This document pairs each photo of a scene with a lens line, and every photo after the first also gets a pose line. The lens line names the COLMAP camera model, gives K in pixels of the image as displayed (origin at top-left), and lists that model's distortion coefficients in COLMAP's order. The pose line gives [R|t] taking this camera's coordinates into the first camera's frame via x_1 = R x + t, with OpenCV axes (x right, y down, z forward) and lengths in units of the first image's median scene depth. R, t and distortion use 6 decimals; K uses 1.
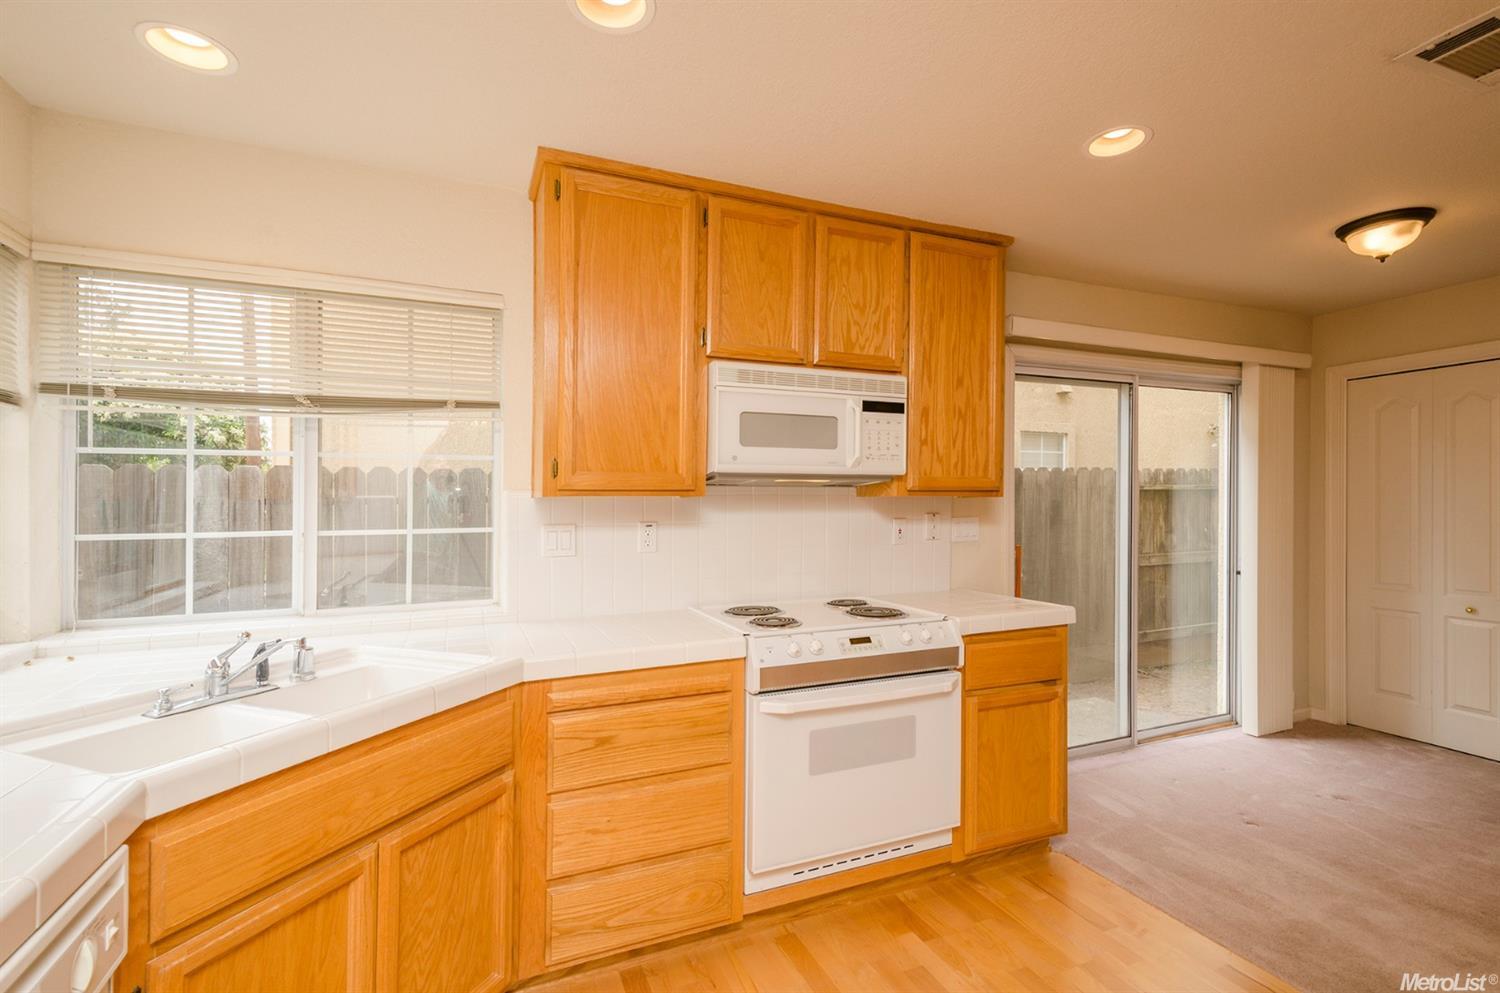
lens RADIAL K [[691.5, 0, 758.7], [0, 691.5, 495.7], [0, 0, 1]] dist [0.018784, -0.003461]
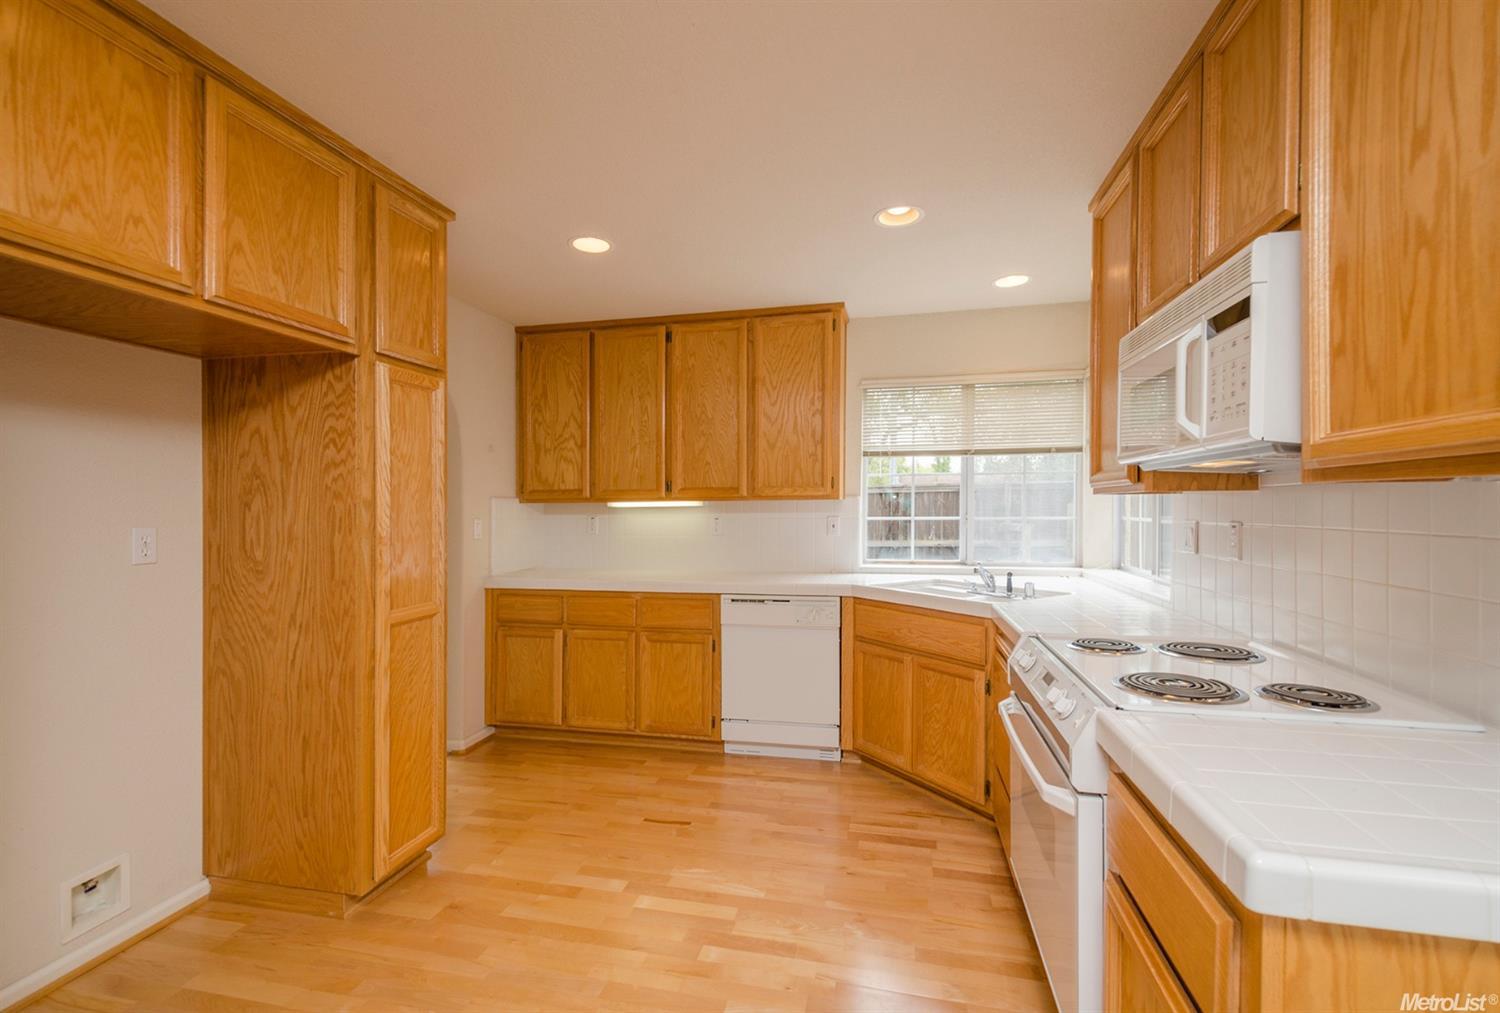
lens RADIAL K [[659.6, 0, 754.2], [0, 659.6, 504.7], [0, 0, 1]] dist [0.016256, -0.000094]
pose [[-0.565072, 0.003573, -0.825034, 0.870618], [0.015744, 0.999855, -0.006453, 0.014075], [0.824891, -0.016636, -0.565046, 1.062652]]
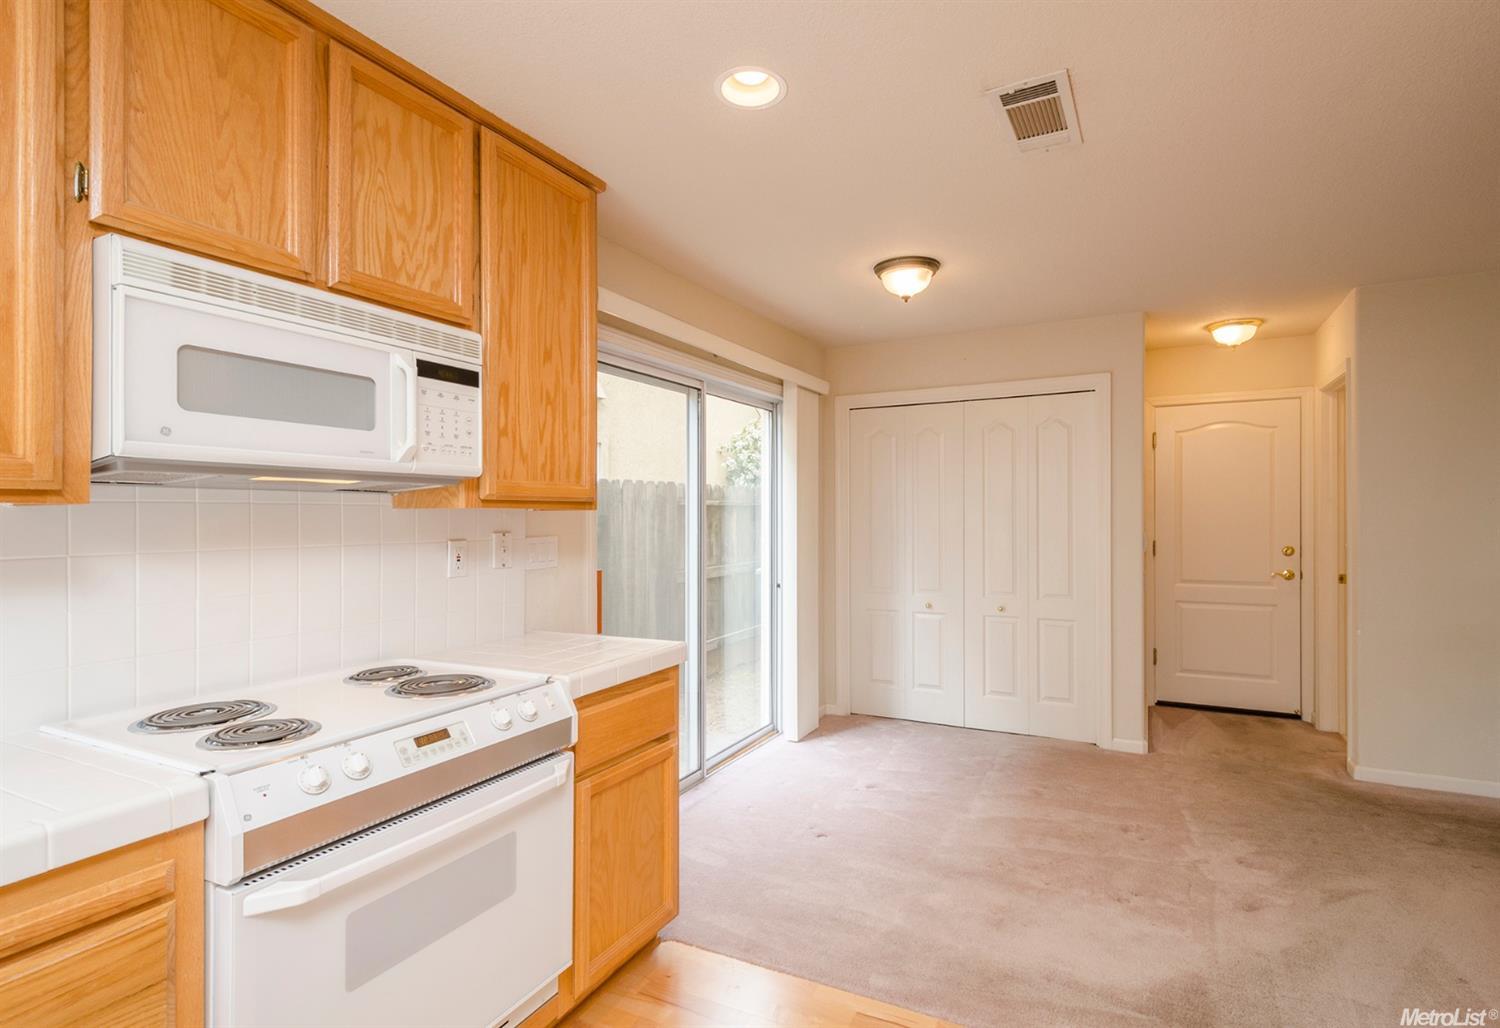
lens RADIAL K [[746.4, 0, 772.3], [0, 746.4, 525.1], [0, 0, 1]] dist [0.014857, -0.007916]
pose [[0.768247, -0.006206, 0.640123, -0.044919], [-0.005149, 0.999861, 0.015873, 0.004764], [-0.640132, -0.015491, 0.768109, 0.265452]]
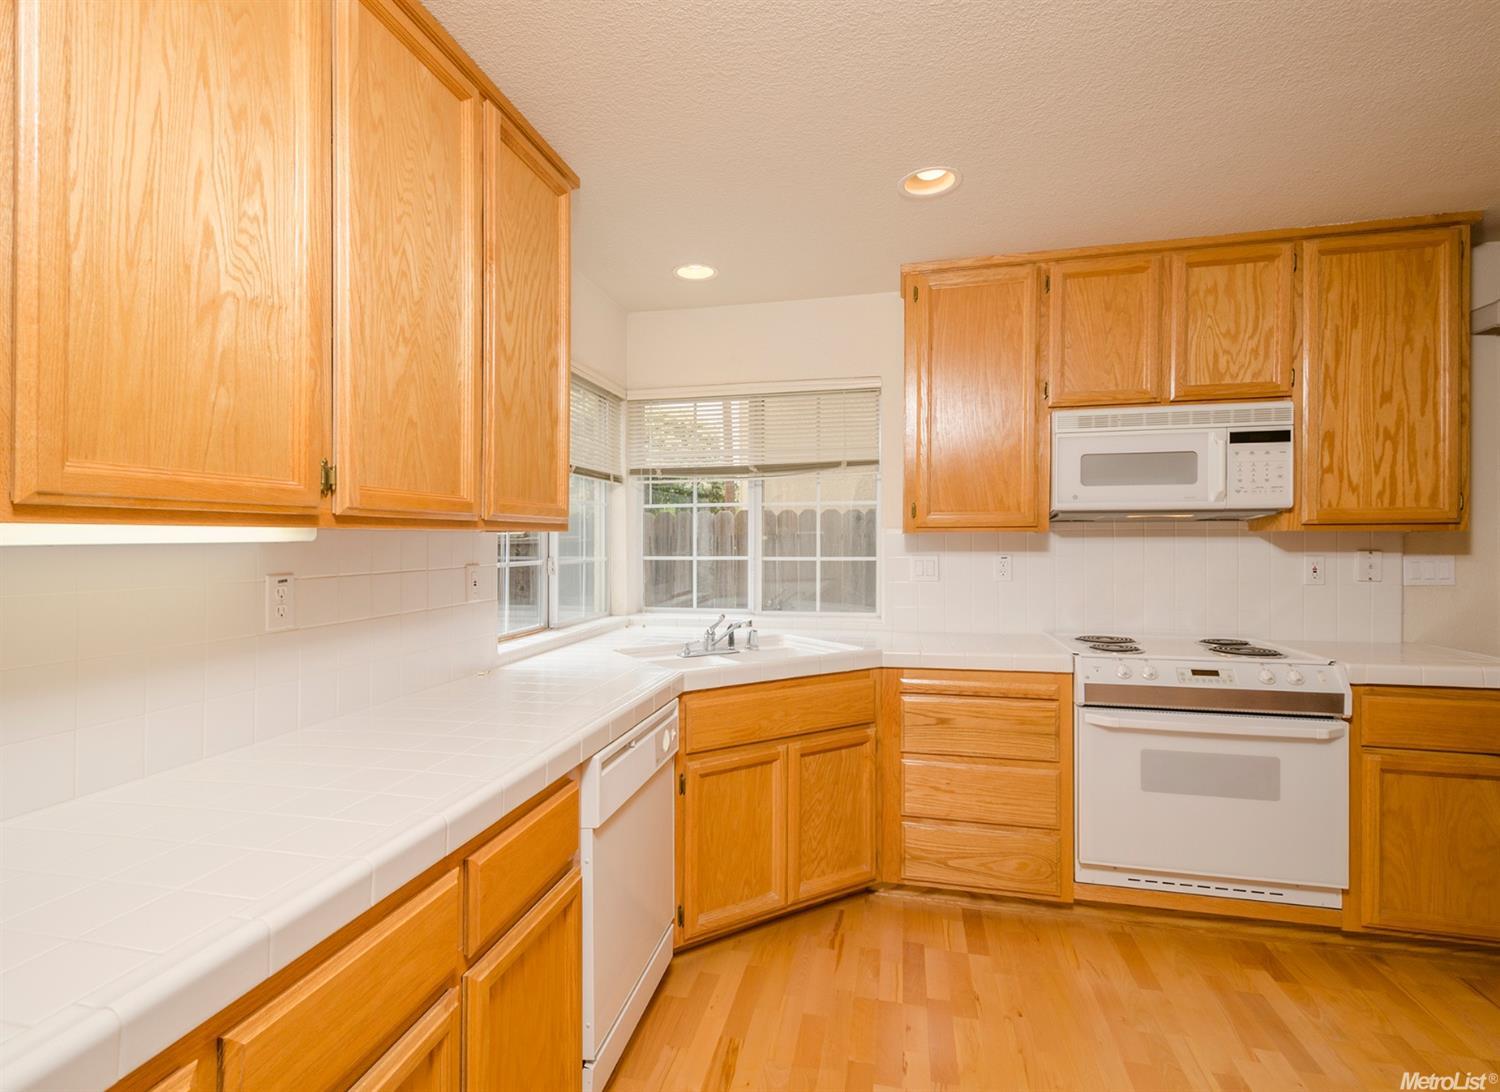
lens RADIAL K [[729.6, 0, 714.5], [0, 729.6, 533.6], [0, 0, 1]] dist [0.013087, -0.000354]
pose [[0.796546, -0.003338, -0.604569, 0.207873], [0.005268, 0.999985, 0.001420, -0.000780], [0.604555, -0.004315, 0.796551, -0.273256]]
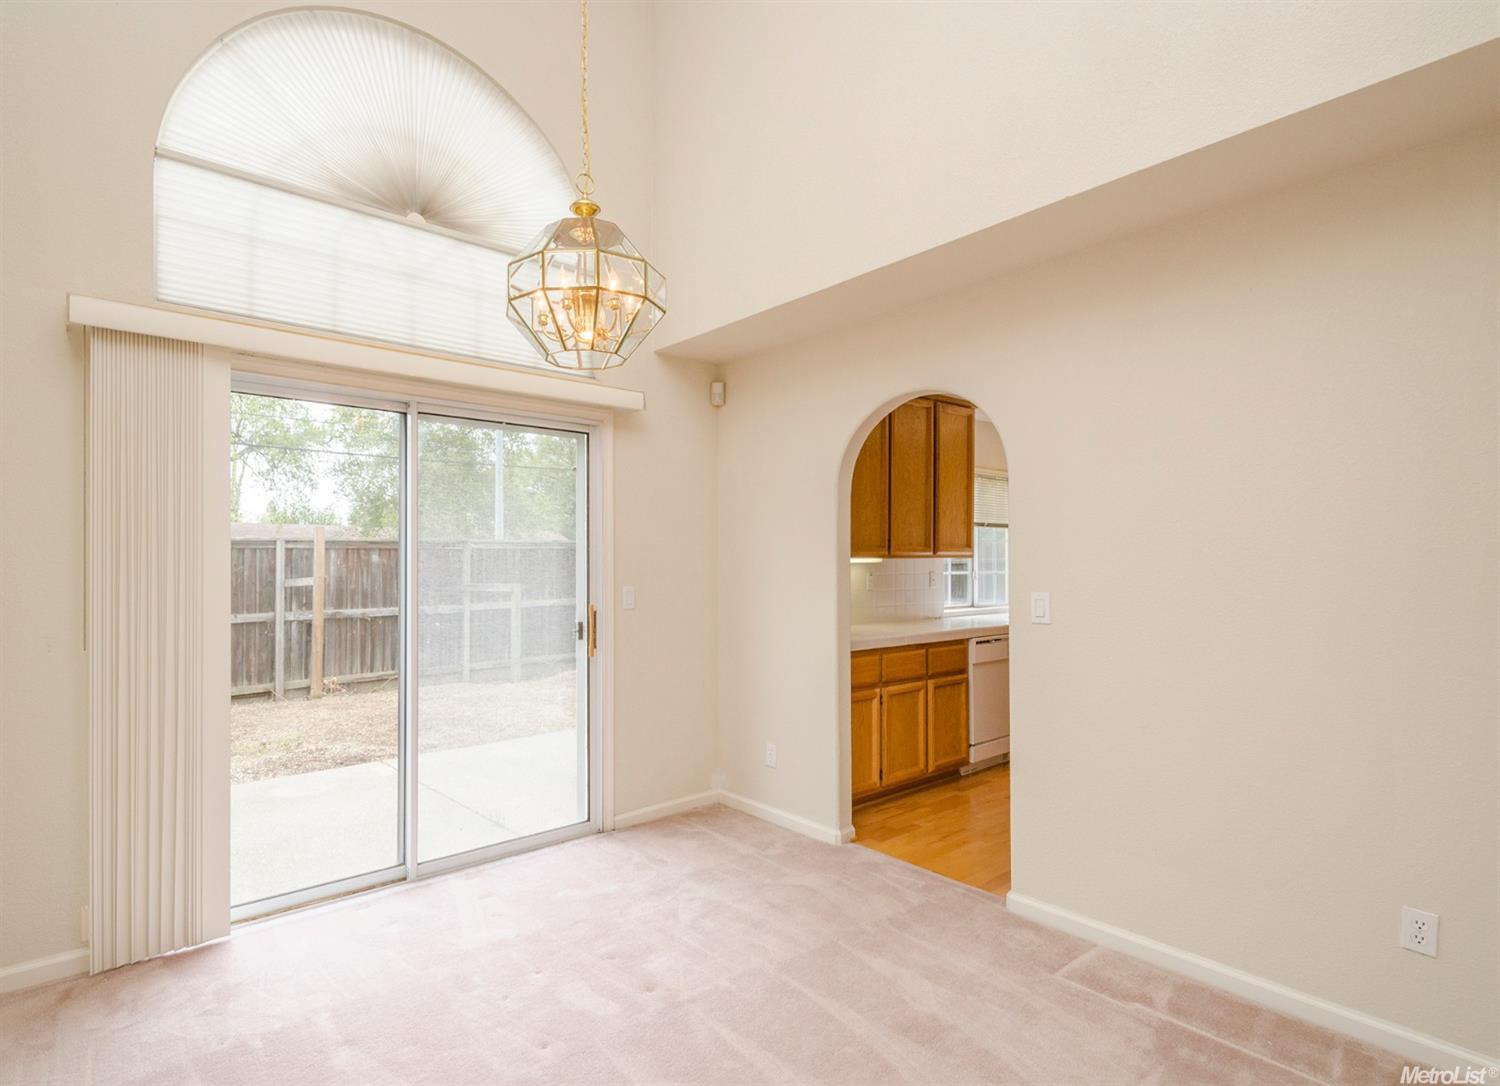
lens RADIAL K [[742.8, 0, 691.4], [0, 742.8, 552.9], [0, 0, 1]] dist [-0.005745, -0.001857]
pose [[0.269357, -0.007949, -0.963008, 1.368393], [0.011931, 0.999917, -0.004916, -0.019436], [0.962967, -0.010165, 0.269429, -1.029330]]
